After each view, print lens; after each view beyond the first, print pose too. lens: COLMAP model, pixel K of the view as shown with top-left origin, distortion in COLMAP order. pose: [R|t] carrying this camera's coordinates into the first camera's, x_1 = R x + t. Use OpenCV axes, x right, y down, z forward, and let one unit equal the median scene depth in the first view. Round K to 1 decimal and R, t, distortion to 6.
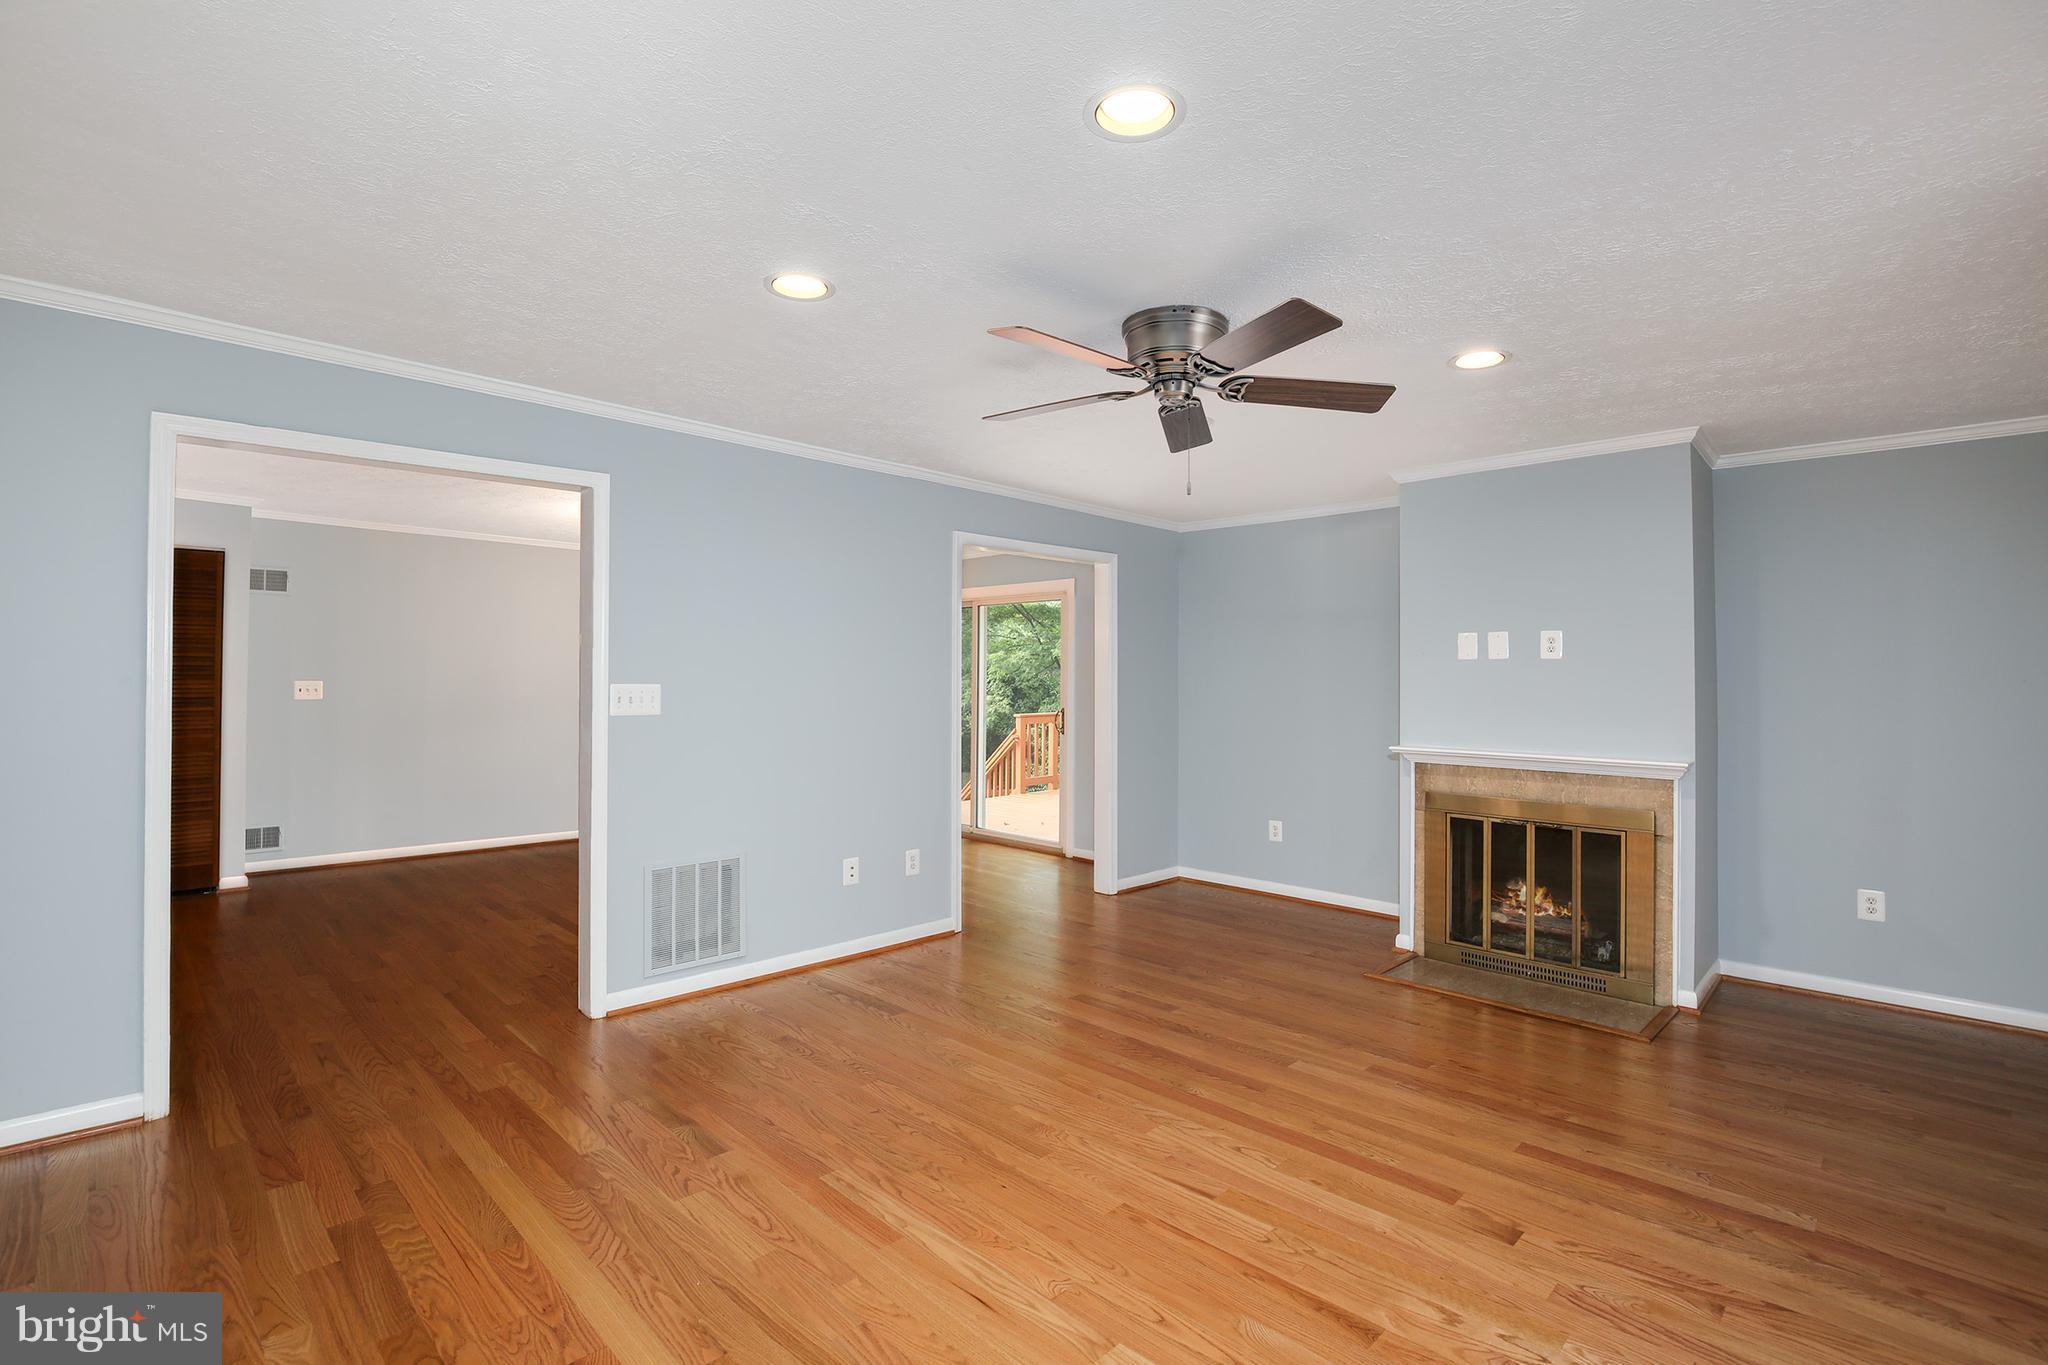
lens RADIAL K [[976.7, 0, 1016.7], [0, 976.7, 662.9], [0, 0, 1]] dist [-0.019606, 0.001418]
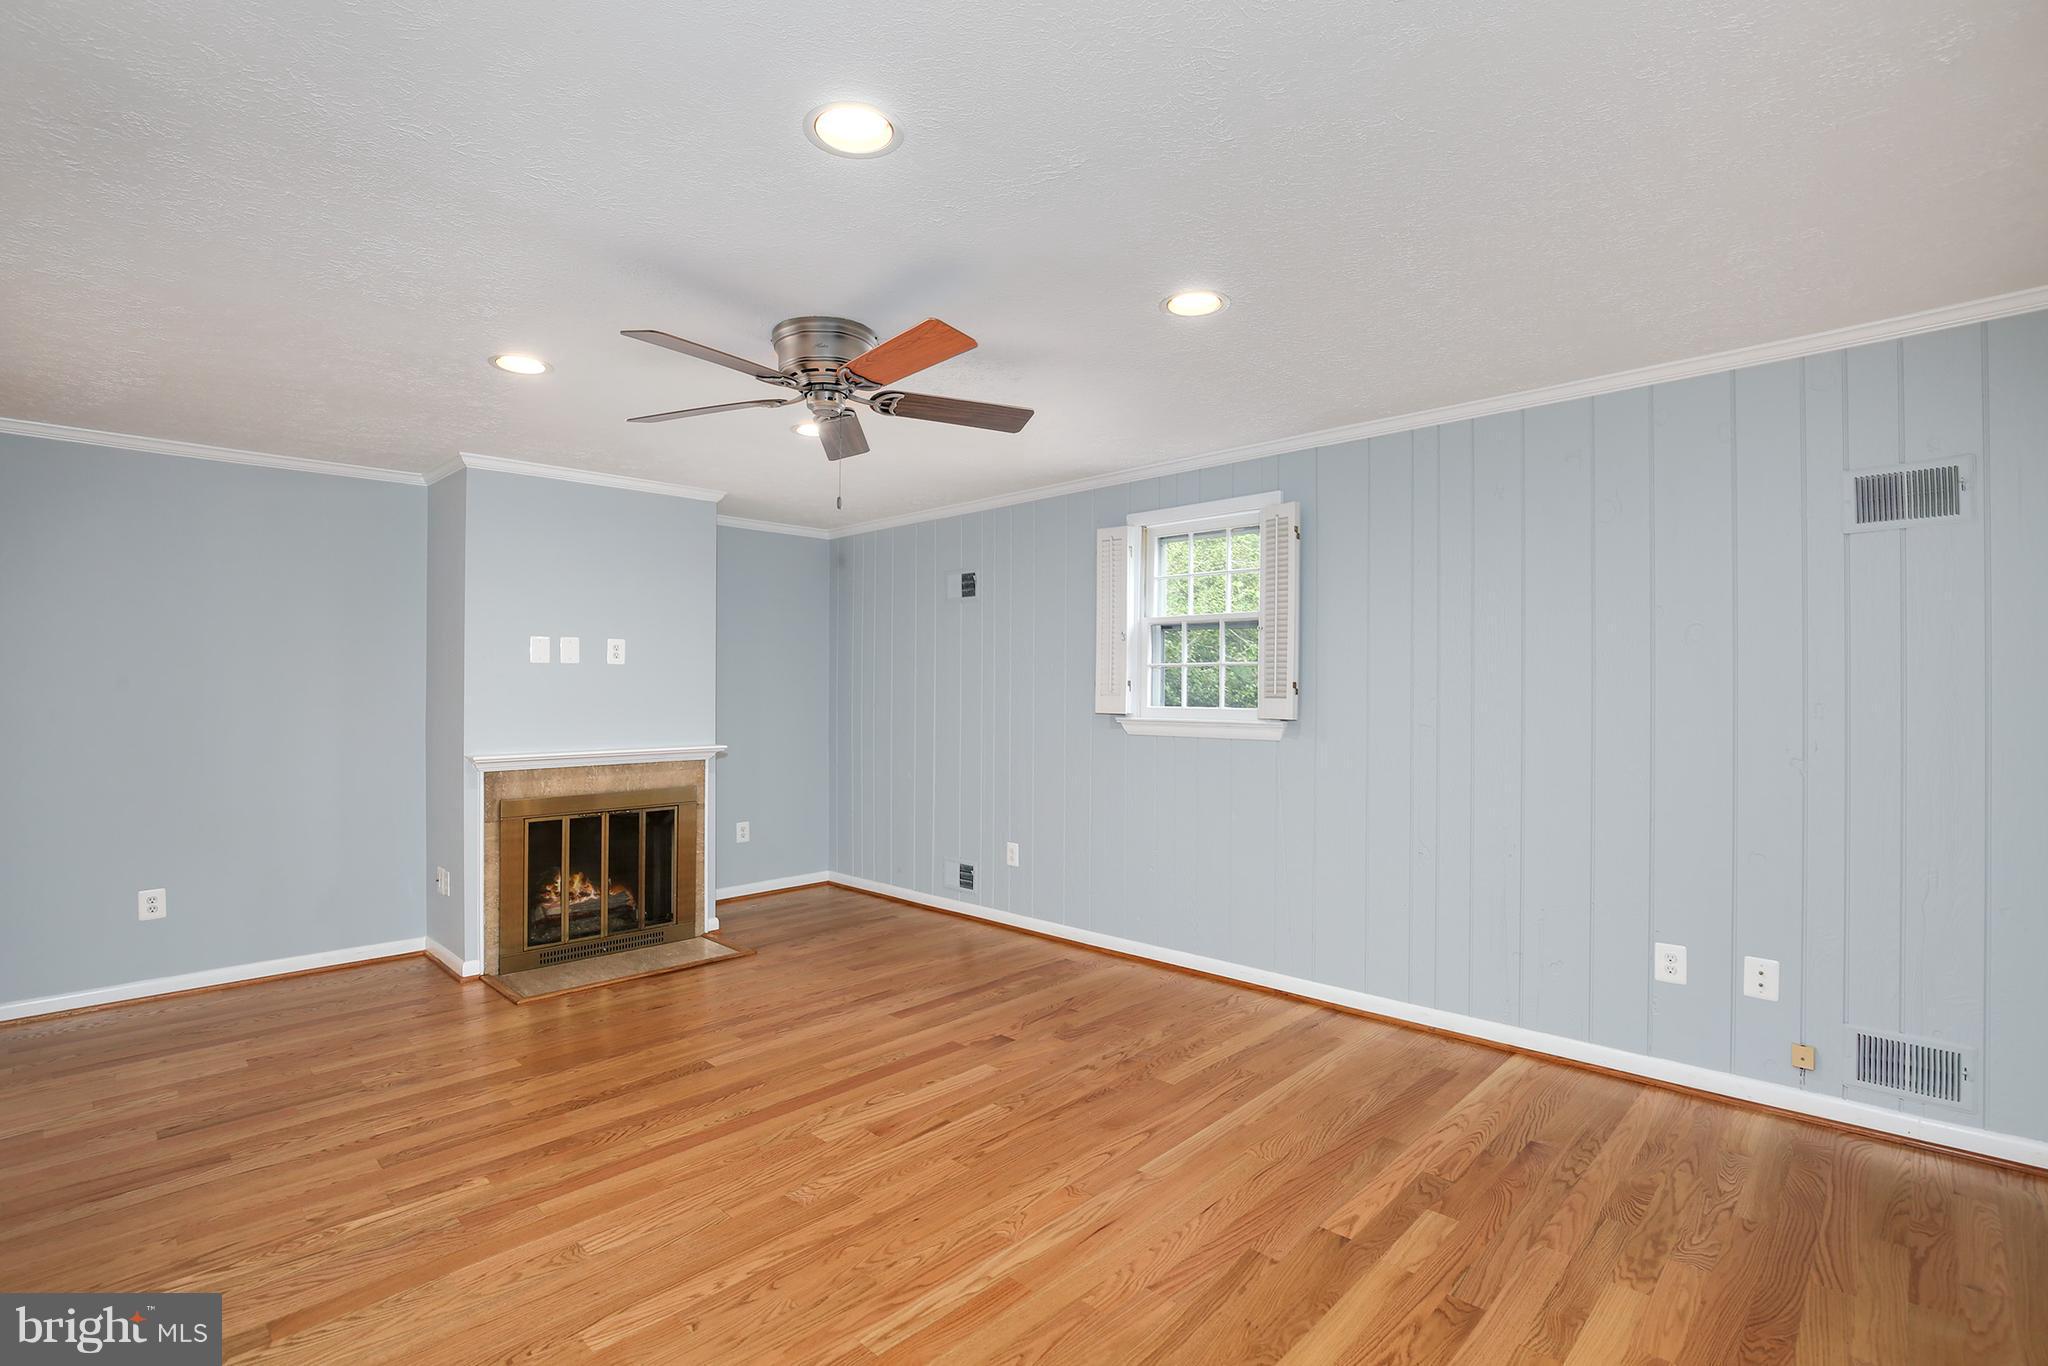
lens RADIAL K [[976.7, 0, 1020.4], [0, 976.7, 676.2], [0, 0, 1]] dist [-0.019606, 0.001418]
pose [[-0.039257, 0.002806, 0.999225, -0.592151], [-0.019073, 0.999812, -0.003557, 0.004798], [-0.999047, -0.019198, -0.039196, 0.576556]]
